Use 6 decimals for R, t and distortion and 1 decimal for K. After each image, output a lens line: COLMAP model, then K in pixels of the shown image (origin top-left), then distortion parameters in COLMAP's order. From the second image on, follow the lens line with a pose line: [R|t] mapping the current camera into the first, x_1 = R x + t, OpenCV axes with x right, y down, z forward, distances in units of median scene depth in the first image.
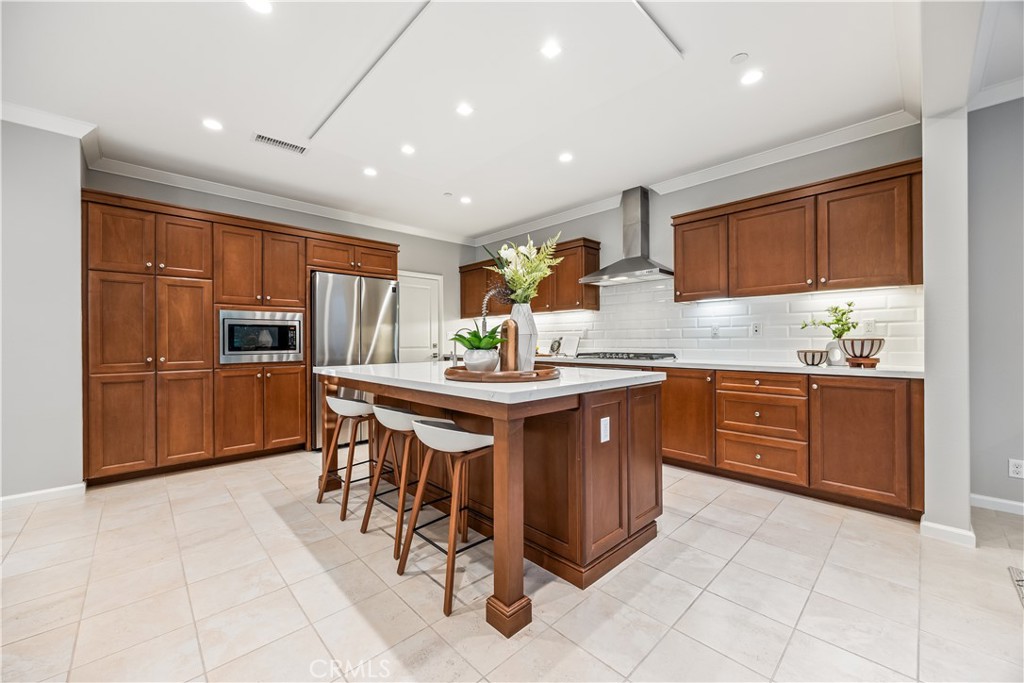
lens RADIAL K [[395.0, 0, 508.7], [0, 395.0, 341.0], [0, 0, 1]] dist [-0.001625, -0.000226]
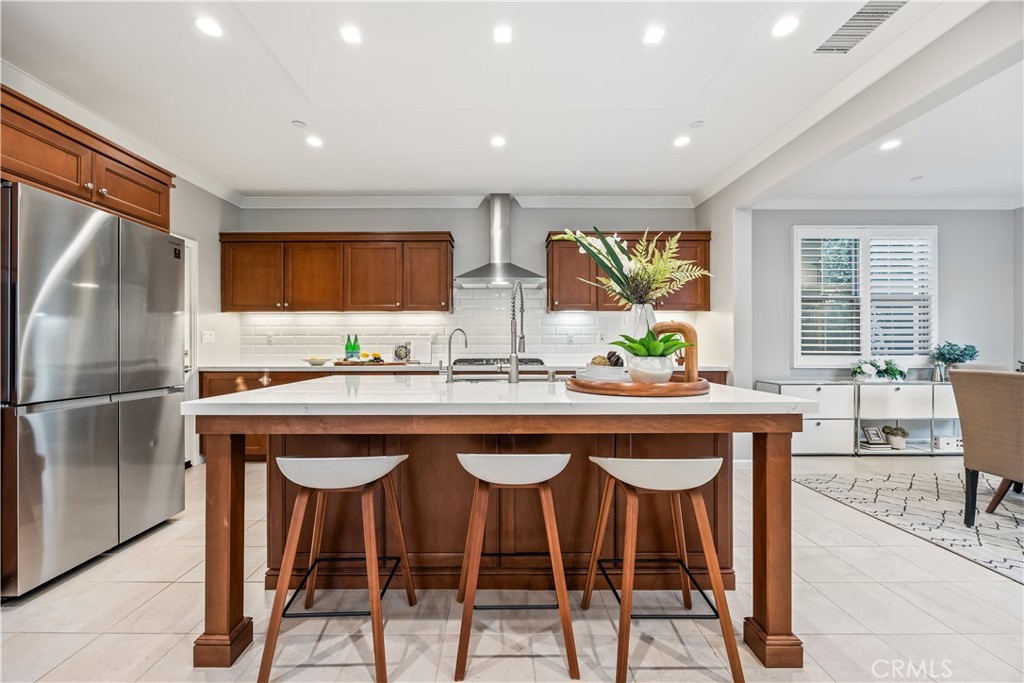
lens RADIAL K [[395.0, 0, 509.8], [0, 395.0, 345.4], [0, 0, 1]] dist [-0.001625, -0.000226]
pose [[0.692075, 0.005401, 0.721806, -0.346713], [-0.002296, 0.999983, -0.005280, 0.001955], [-0.721822, 0.001997, 0.692076, 0.261869]]
